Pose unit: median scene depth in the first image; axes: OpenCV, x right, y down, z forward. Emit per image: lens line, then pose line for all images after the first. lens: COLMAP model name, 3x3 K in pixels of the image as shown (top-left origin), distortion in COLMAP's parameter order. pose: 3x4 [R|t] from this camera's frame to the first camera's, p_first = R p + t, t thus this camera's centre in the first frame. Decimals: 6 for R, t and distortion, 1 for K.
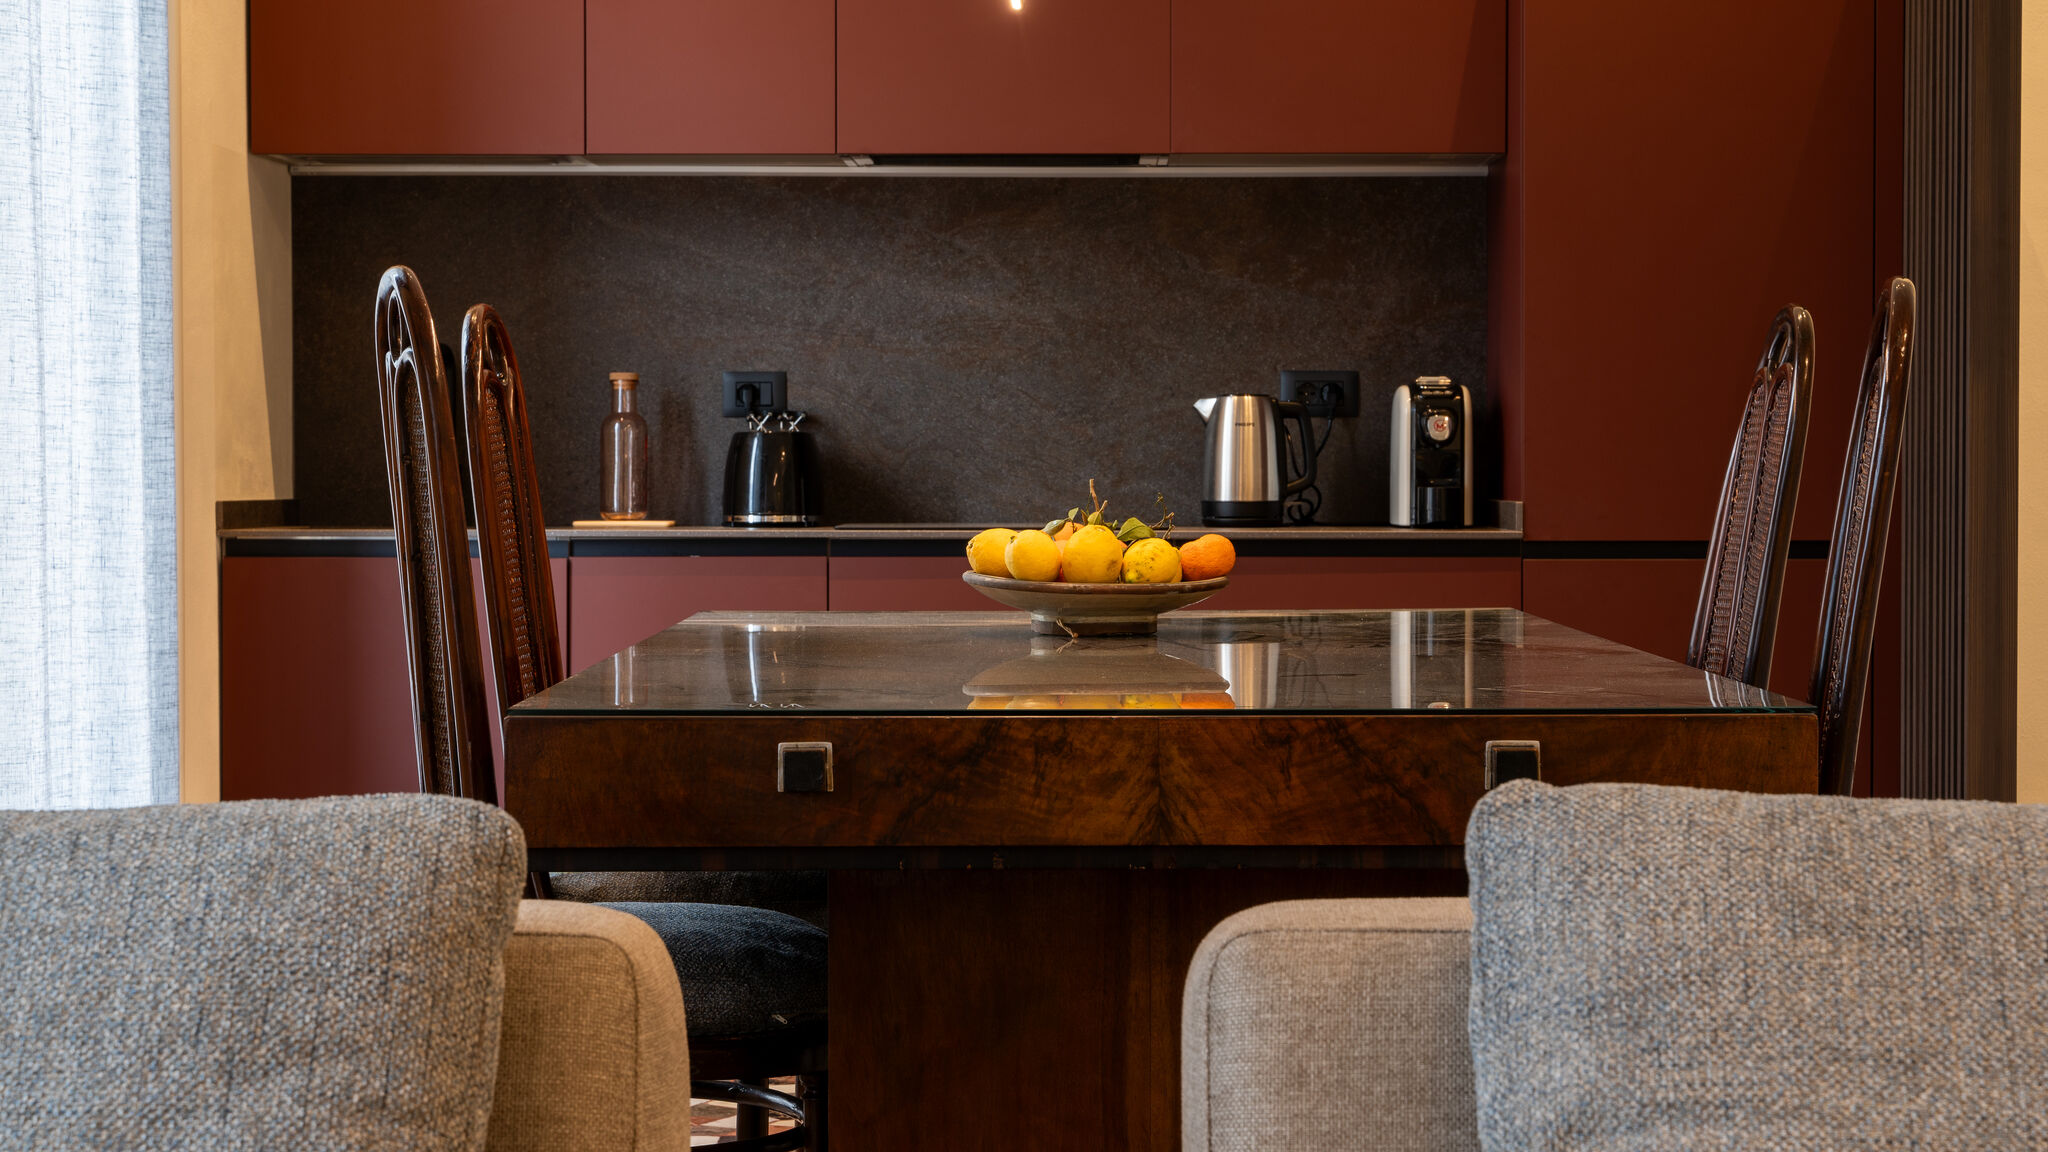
lens RADIAL K [[3964.0, 0, 1029.0], [0, 3964.0, 568.9], [0, 0, 1]] dist [0.060056, 0.000000]
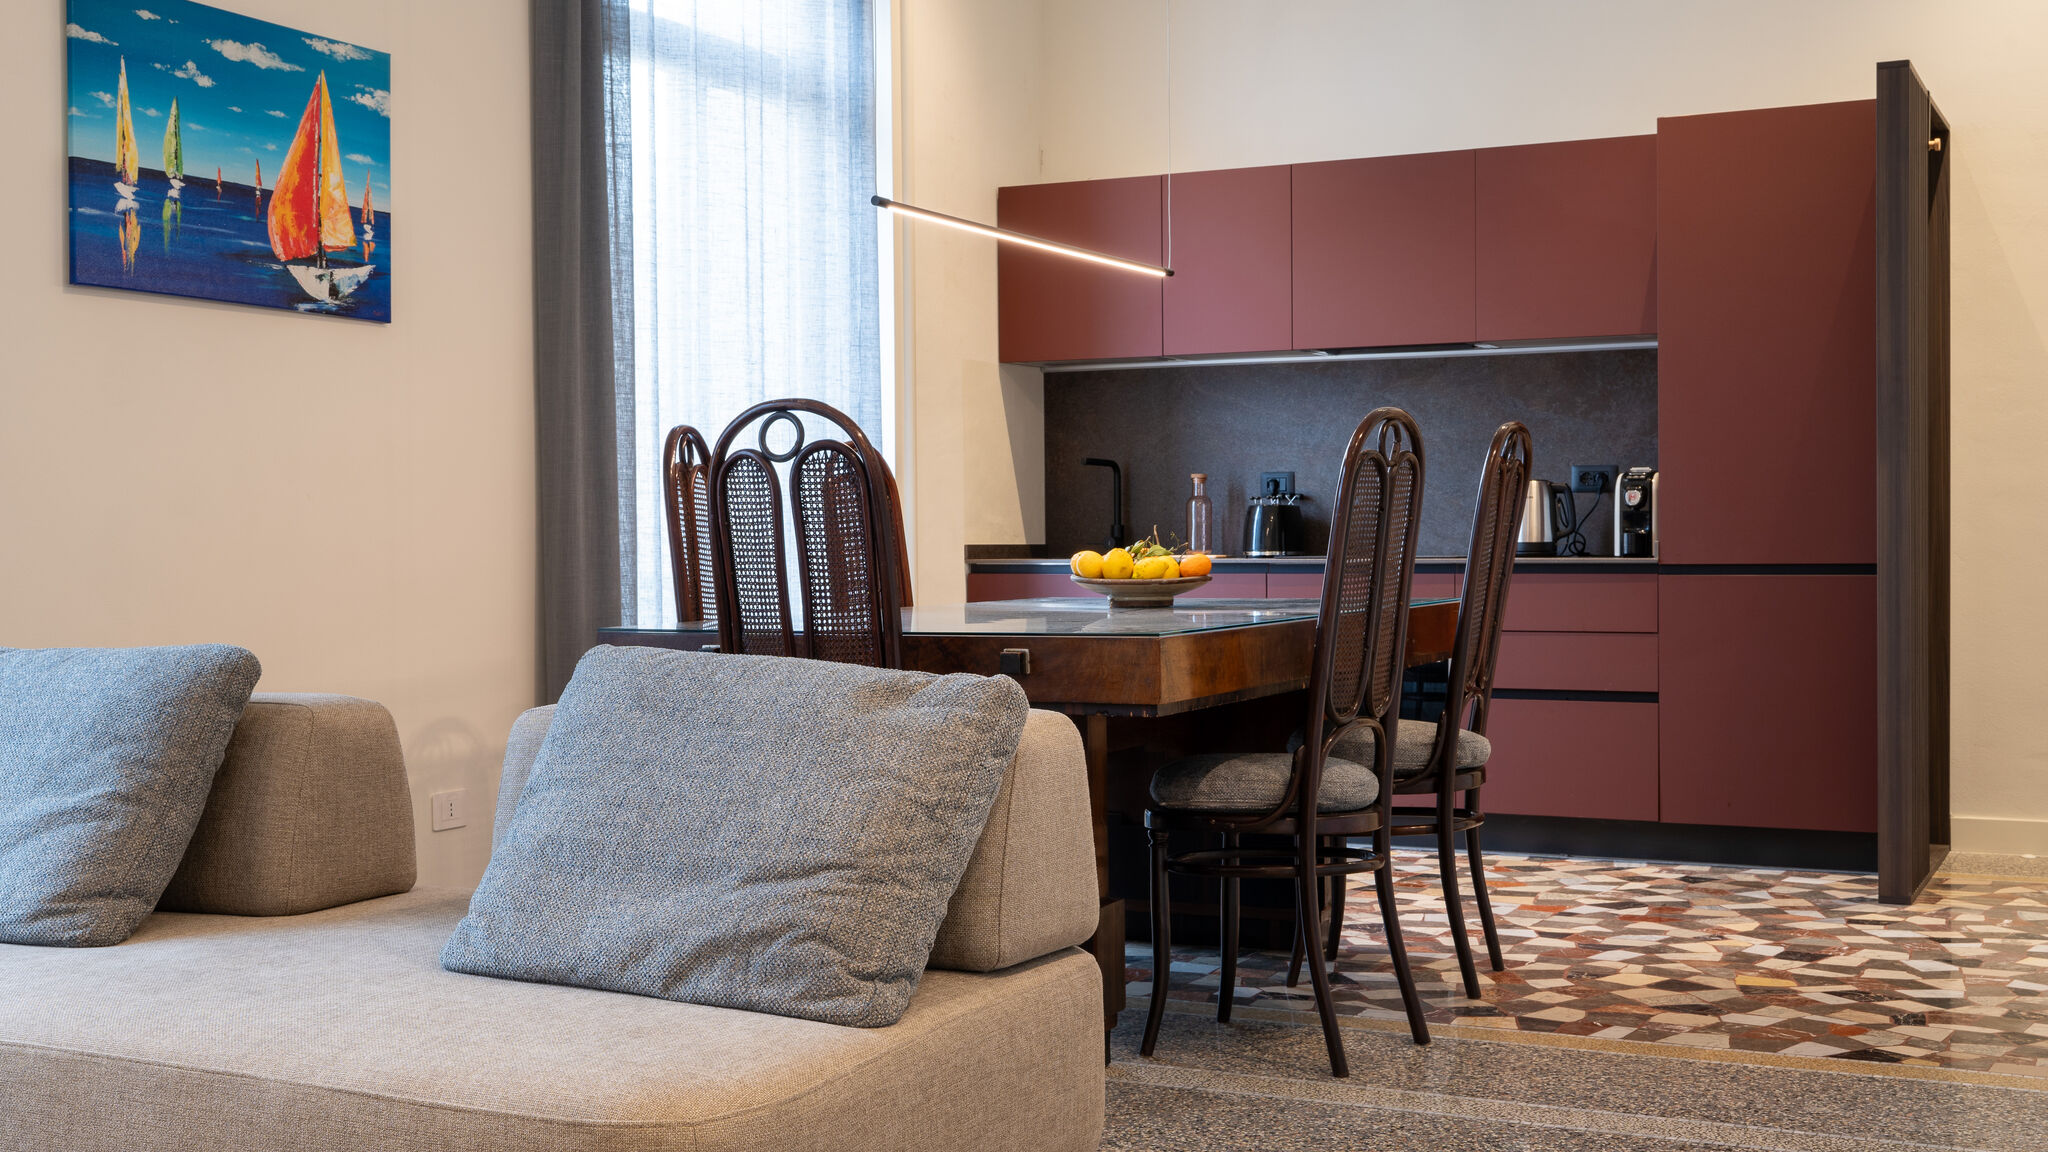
lens RADIAL K [[2456.0, 0, 1019.6], [0, 2456.0, 589.4], [0, 0, 1]] dist [-0.007508, 0.000000]
pose [[0.901685, 0.001761, -0.432389, 0.314148], [-0.004086, 0.999982, -0.004447, 0.009070], [0.432374, 0.005777, 0.901676, -0.053761]]
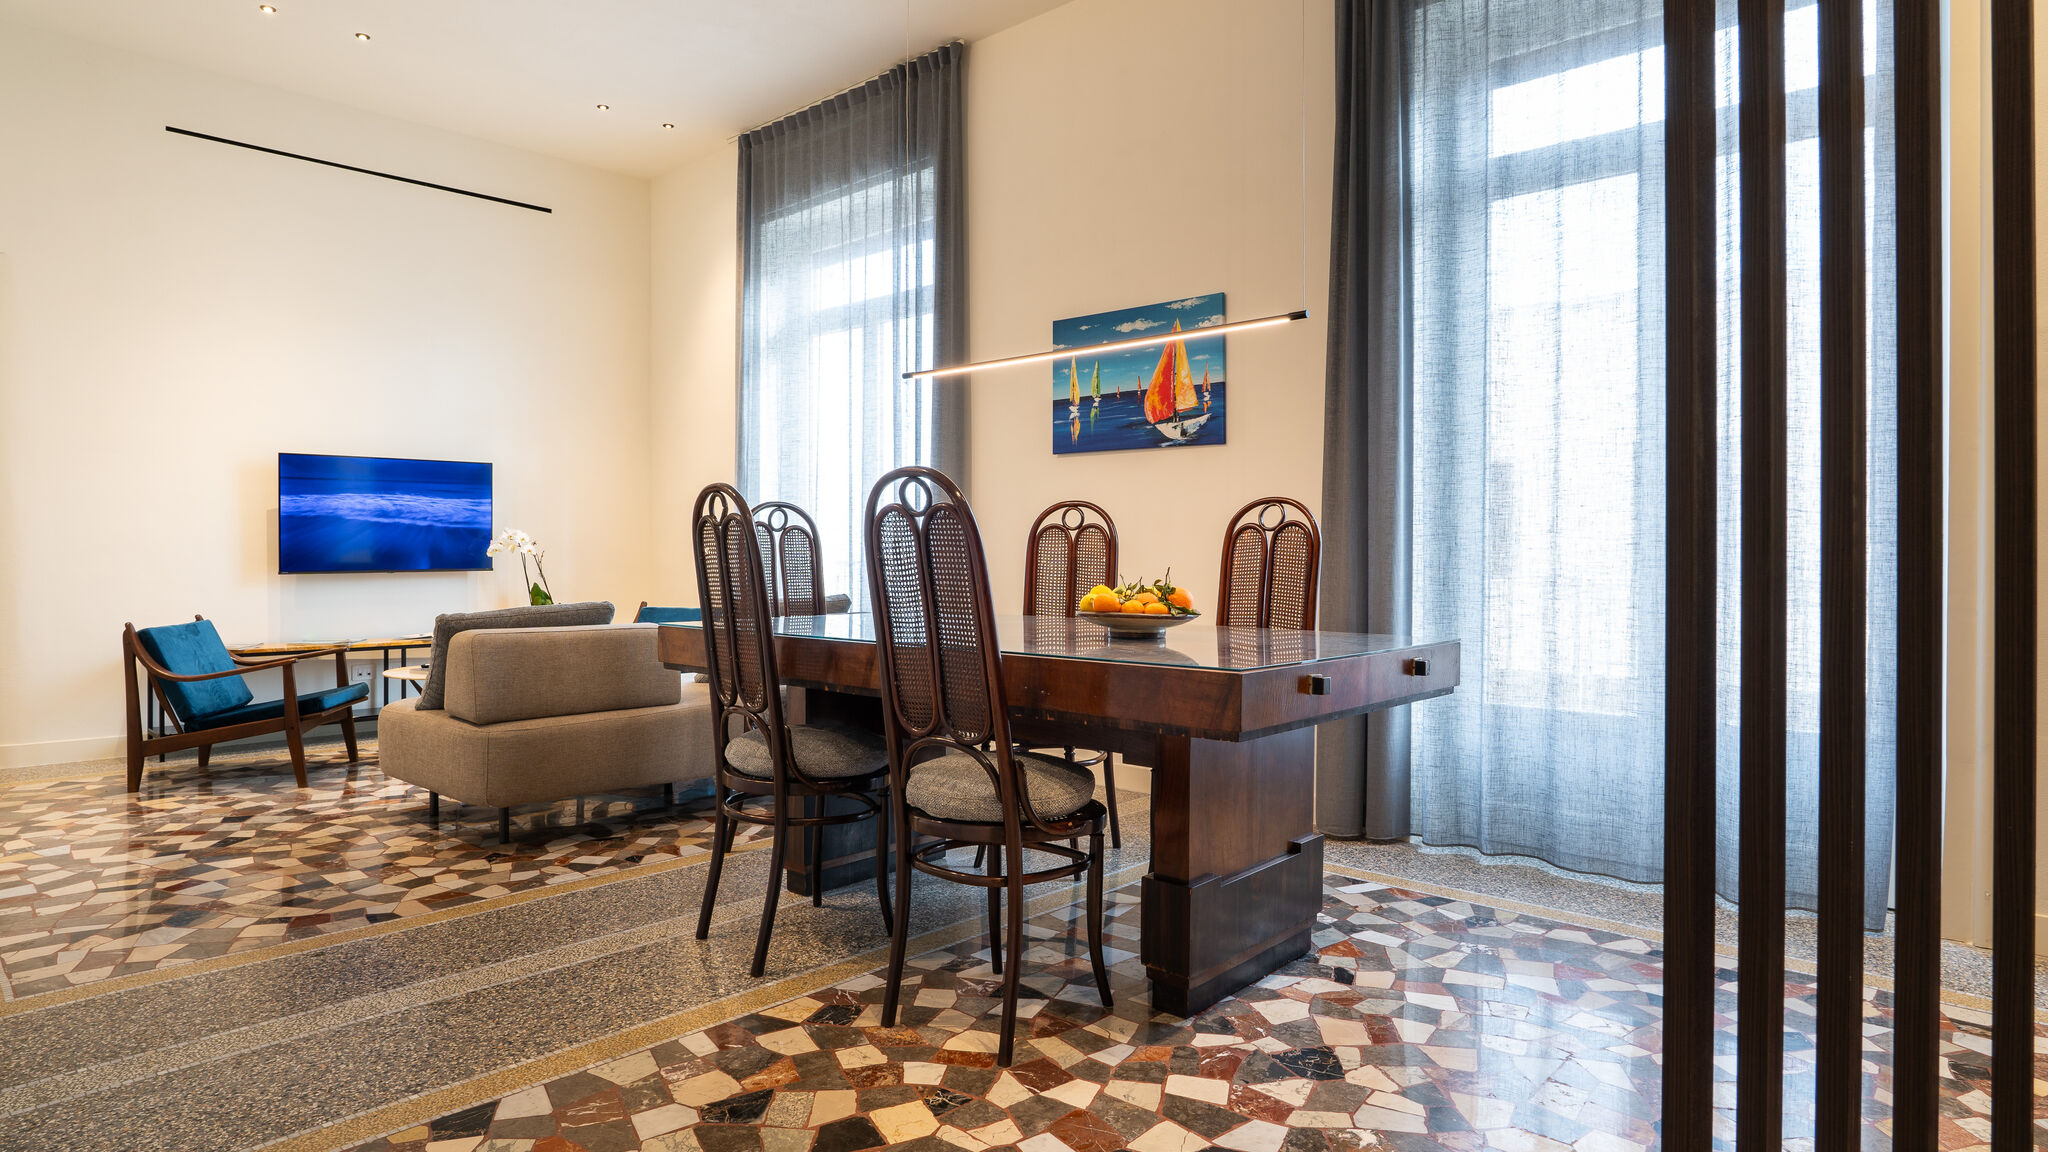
lens RADIAL K [[1148.9, 0, 1030.0], [0, 1148.9, 581.9], [0, 0, 1]] dist [-0.026851, 0.007523]
pose [[-0.682389, 0.015550, -0.730824, 0.348515], [-0.028281, 0.998464, 0.047652, -0.027961], [0.730442, 0.053186, -0.680901, 0.934465]]
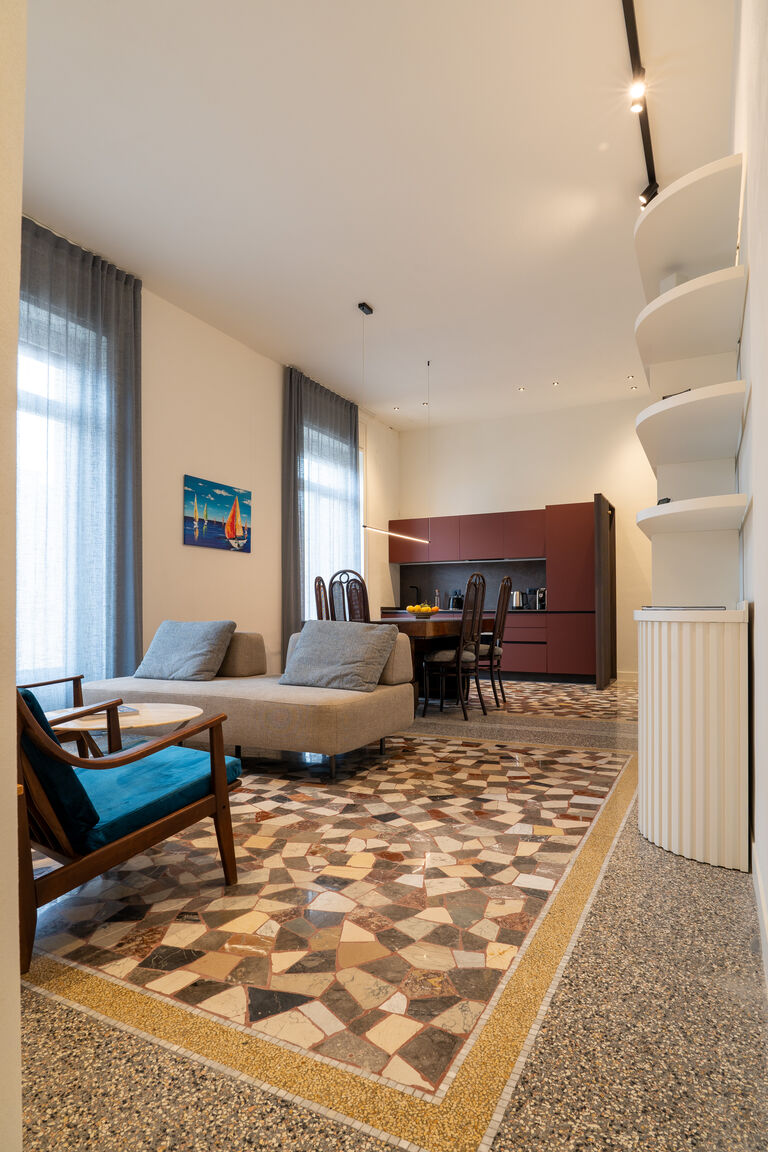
lens RADIAL K [[682.8, 0, 393.6], [0, 682.8, 598.5], [0, 0, 1]] dist [-0.022954, 0.000773]
pose [[0.903162, -0.012540, -0.429116, 0.380090], [-0.007655, 0.998944, -0.045302, 0.026233], [0.429231, 0.044200, 0.902113, -0.201993]]
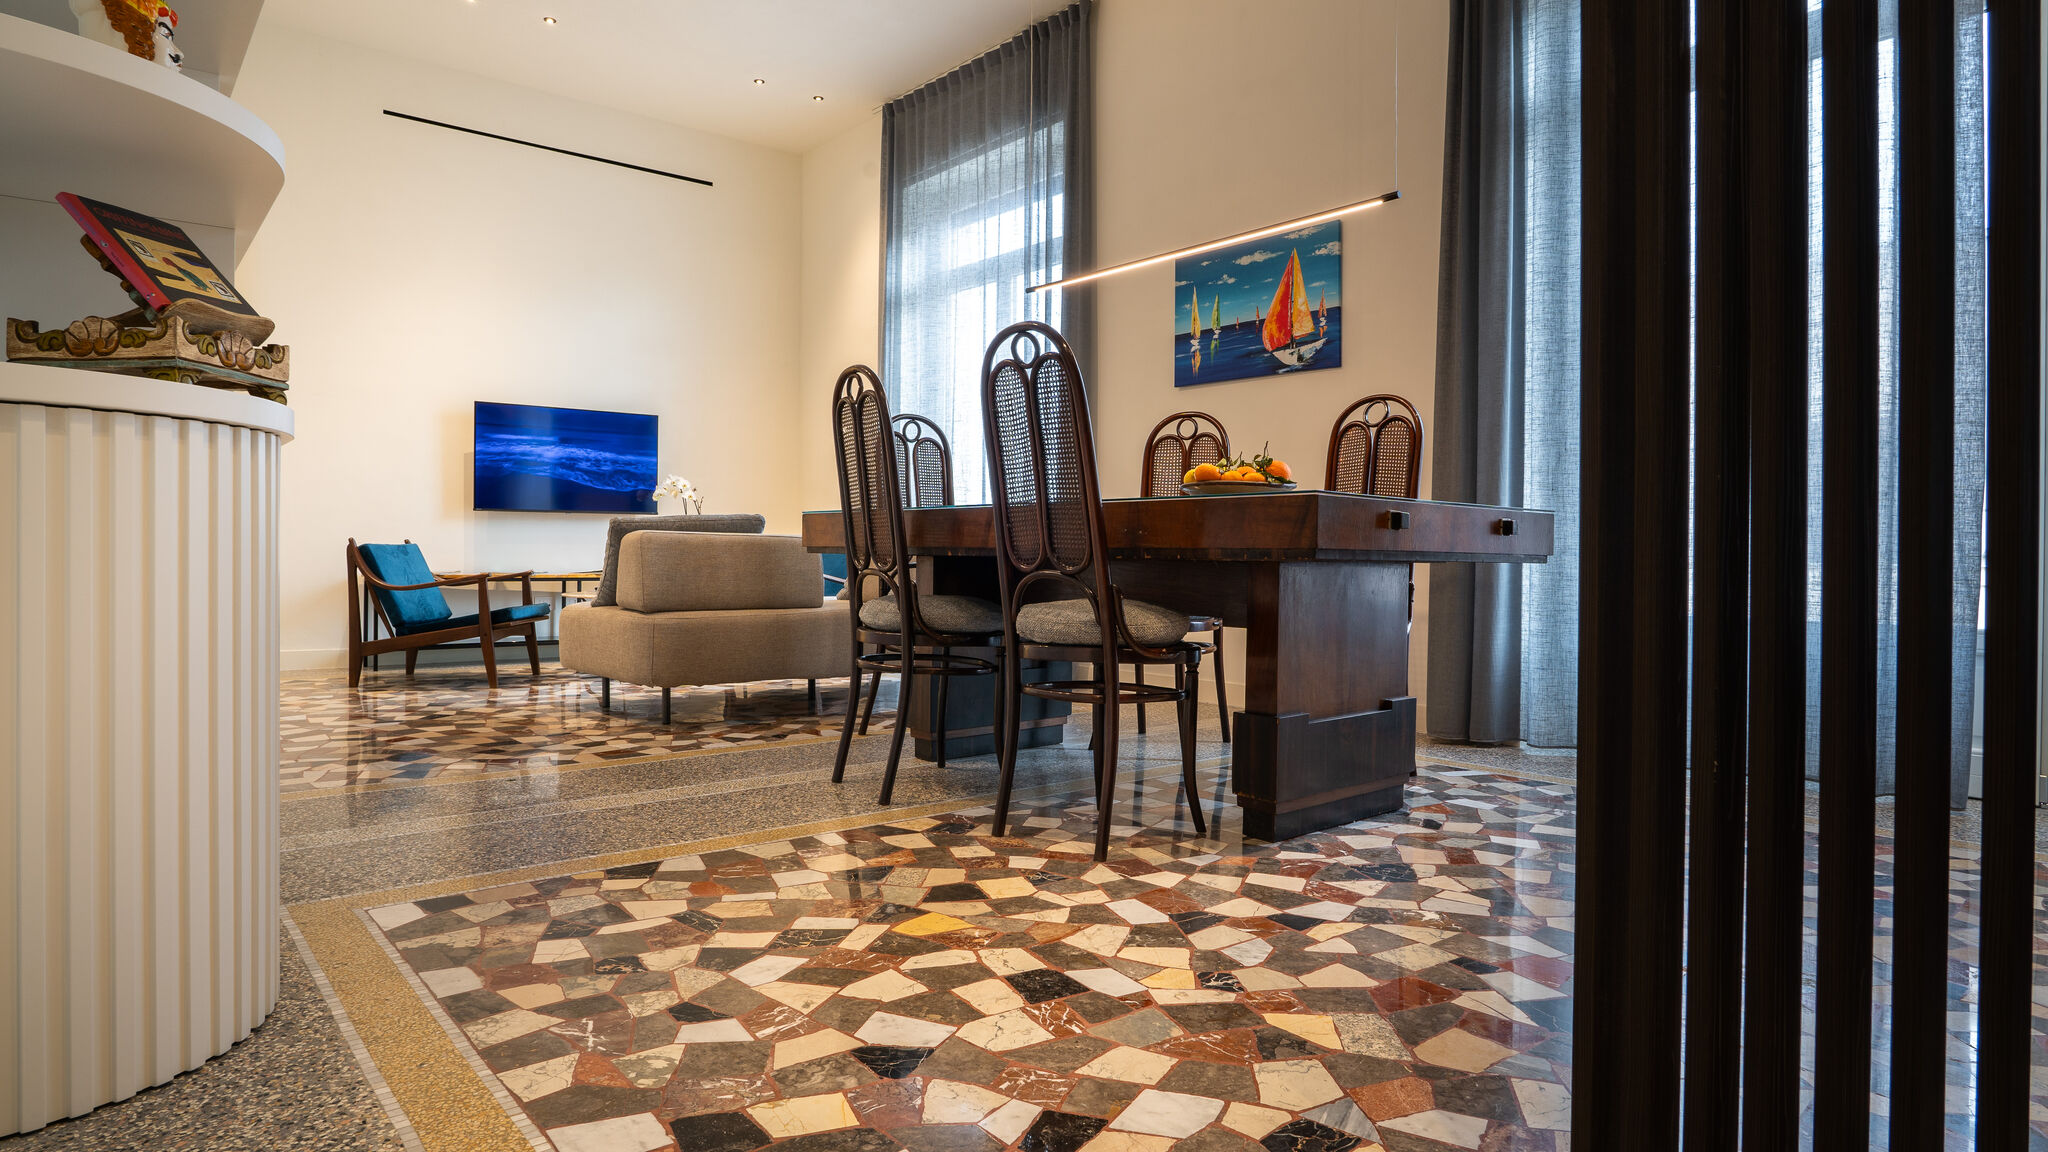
lens RADIAL K [[1148.9, 0, 1031.7], [0, 1148.9, 579.8], [0, 0, 1]] dist [-0.026851, 0.007523]
pose [[-0.766337, 0.007269, -0.642398, 0.364458], [-0.030310, 0.998413, 0.047455, 0.019936], [0.641724, 0.055837, -0.764900, 0.970852]]
